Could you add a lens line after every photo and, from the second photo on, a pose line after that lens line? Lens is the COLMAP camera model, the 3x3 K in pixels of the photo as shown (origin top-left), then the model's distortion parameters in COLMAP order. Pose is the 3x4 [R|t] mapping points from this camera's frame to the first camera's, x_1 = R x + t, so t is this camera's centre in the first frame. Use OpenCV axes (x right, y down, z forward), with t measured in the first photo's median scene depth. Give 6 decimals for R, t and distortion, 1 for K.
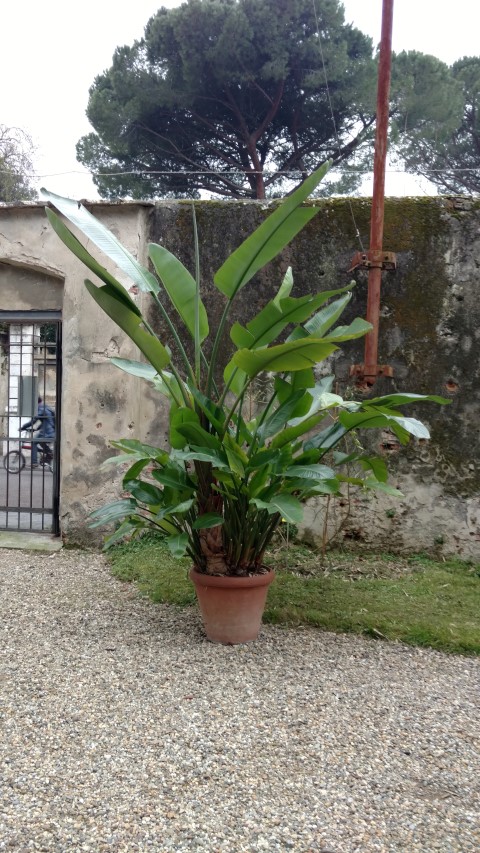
lens RADIAL K [[652.2, 0, 240.9], [0, 652.2, 425.9], [0, 0, 1]] dist [-0.001587, -0.007692]
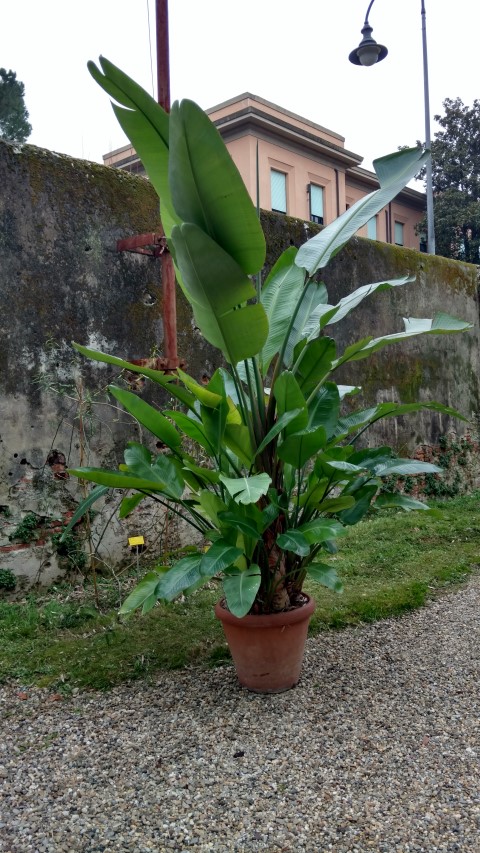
lens RADIAL K [[652.2, 0, 240.5], [0, 652.2, 425.5], [0, 0, 1]] dist [-0.001587, -0.007692]
pose [[0.585079, -0.073454, 0.807643, -0.460158], [0.071356, 0.996690, 0.038955, -0.024901], [-0.807831, 0.034839, 0.588384, 0.353918]]
